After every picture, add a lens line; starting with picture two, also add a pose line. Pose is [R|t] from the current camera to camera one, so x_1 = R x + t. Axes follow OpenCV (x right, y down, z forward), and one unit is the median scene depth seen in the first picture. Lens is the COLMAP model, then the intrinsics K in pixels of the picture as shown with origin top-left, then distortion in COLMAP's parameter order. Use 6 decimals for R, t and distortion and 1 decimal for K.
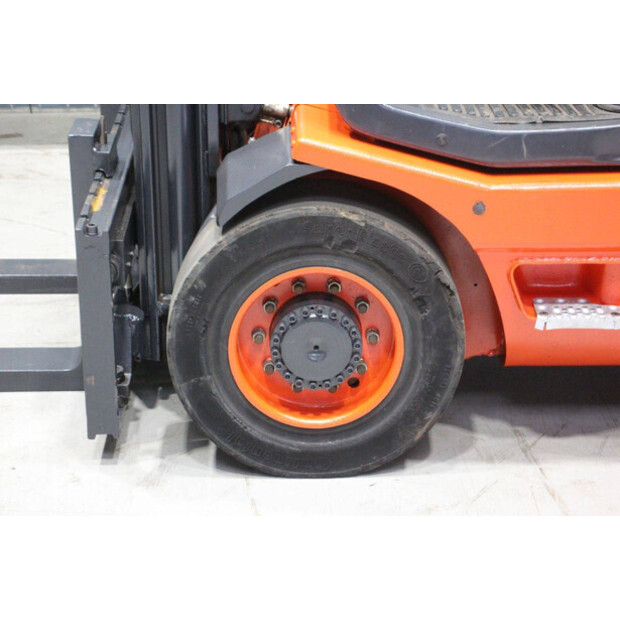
lens RADIAL K [[1451.5, 0, 312.5], [0, 1451.5, 310.8], [0, 0, 1]] dist [0.345838, 0.000000]
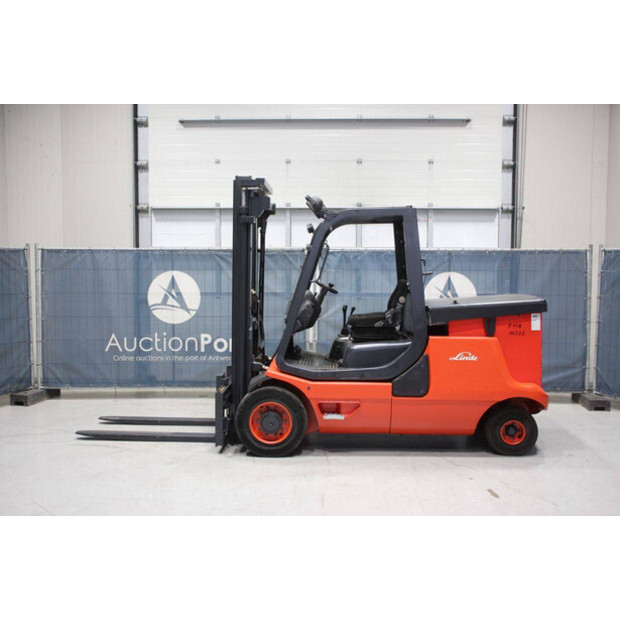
lens RADIAL K [[648.2, 0, 305.3], [0, 648.2, 308.2], [0, 0, 1]] dist [-0.057881, 0.000000]
pose [[0.998543, 0.011101, -0.052802, 0.190897], [-0.028077, 0.942577, -0.332807, 0.323138], [0.046076, 0.333805, 0.941515, -0.821994]]
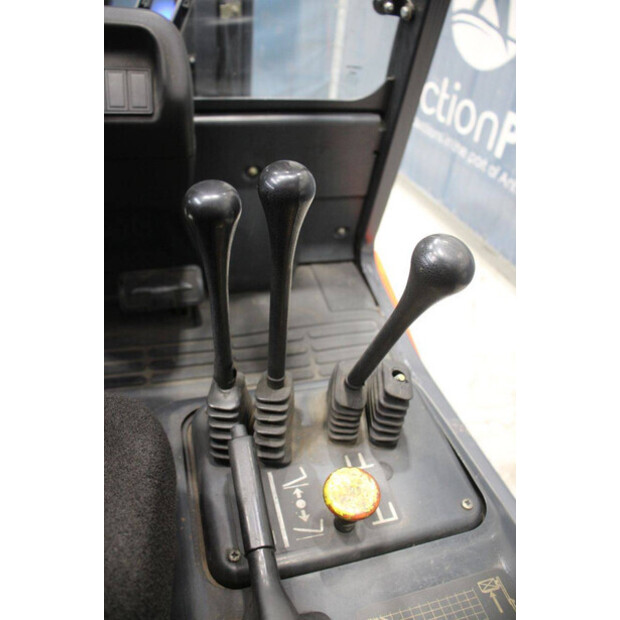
lens RADIAL K [[509.3, 0, 311.0], [0, 509.3, 308.5], [0, 0, 1]] dist [-0.158009, 0.117239]
pose [[0.262437, 0.606924, -0.750180, 0.319770], [-0.459557, 0.762214, 0.455892, -0.403648], [0.848489, 0.225107, 0.478949, 1.074661]]
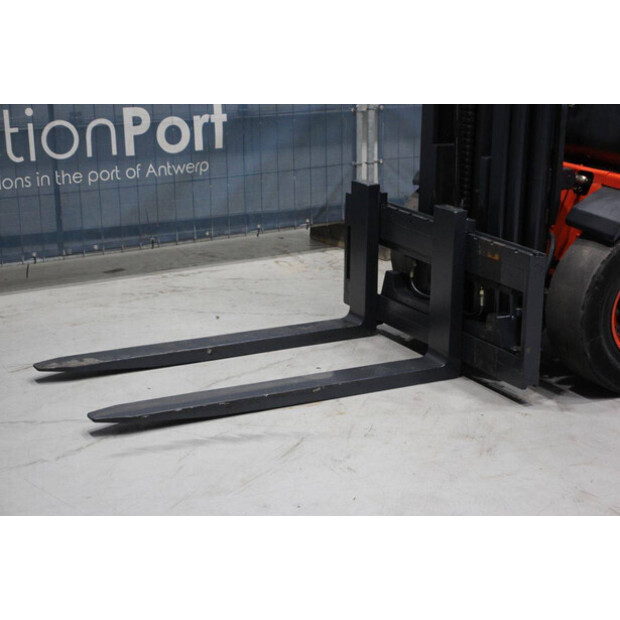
lens RADIAL K [[1324.8, 0, 314.7], [0, 1324.8, 314.8], [0, 0, 1]] dist [0.301650, 0.000000]
pose [[0.895399, -0.115600, 0.429996, -1.007715], [0.170021, 0.981301, -0.090230, 0.103229], [-0.411525, 0.153901, 0.898311, -0.240275]]
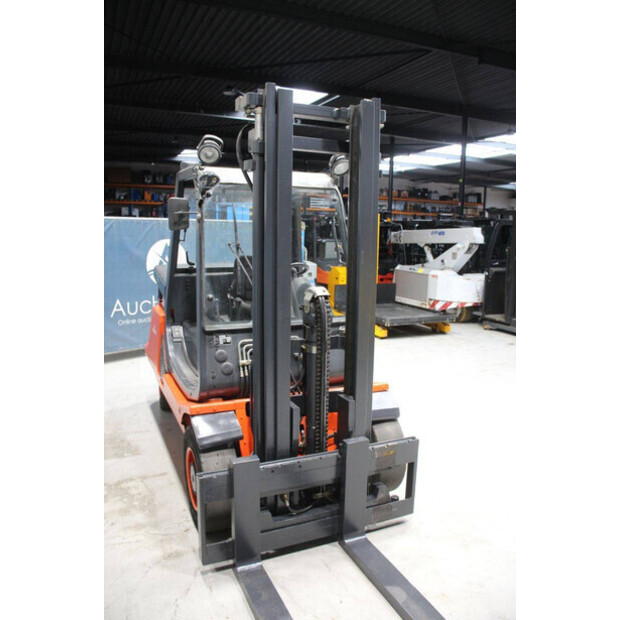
lens RADIAL K [[509.3, 0, 312.6], [0, 509.3, 312.8], [0, 0, 1]] dist [-0.158009, 0.117239]
pose [[-0.401101, -0.150966, 0.903508, -0.902650], [0.341149, 0.890756, 0.300284, -0.625090], [-0.850138, 0.428675, -0.305782, 1.332156]]
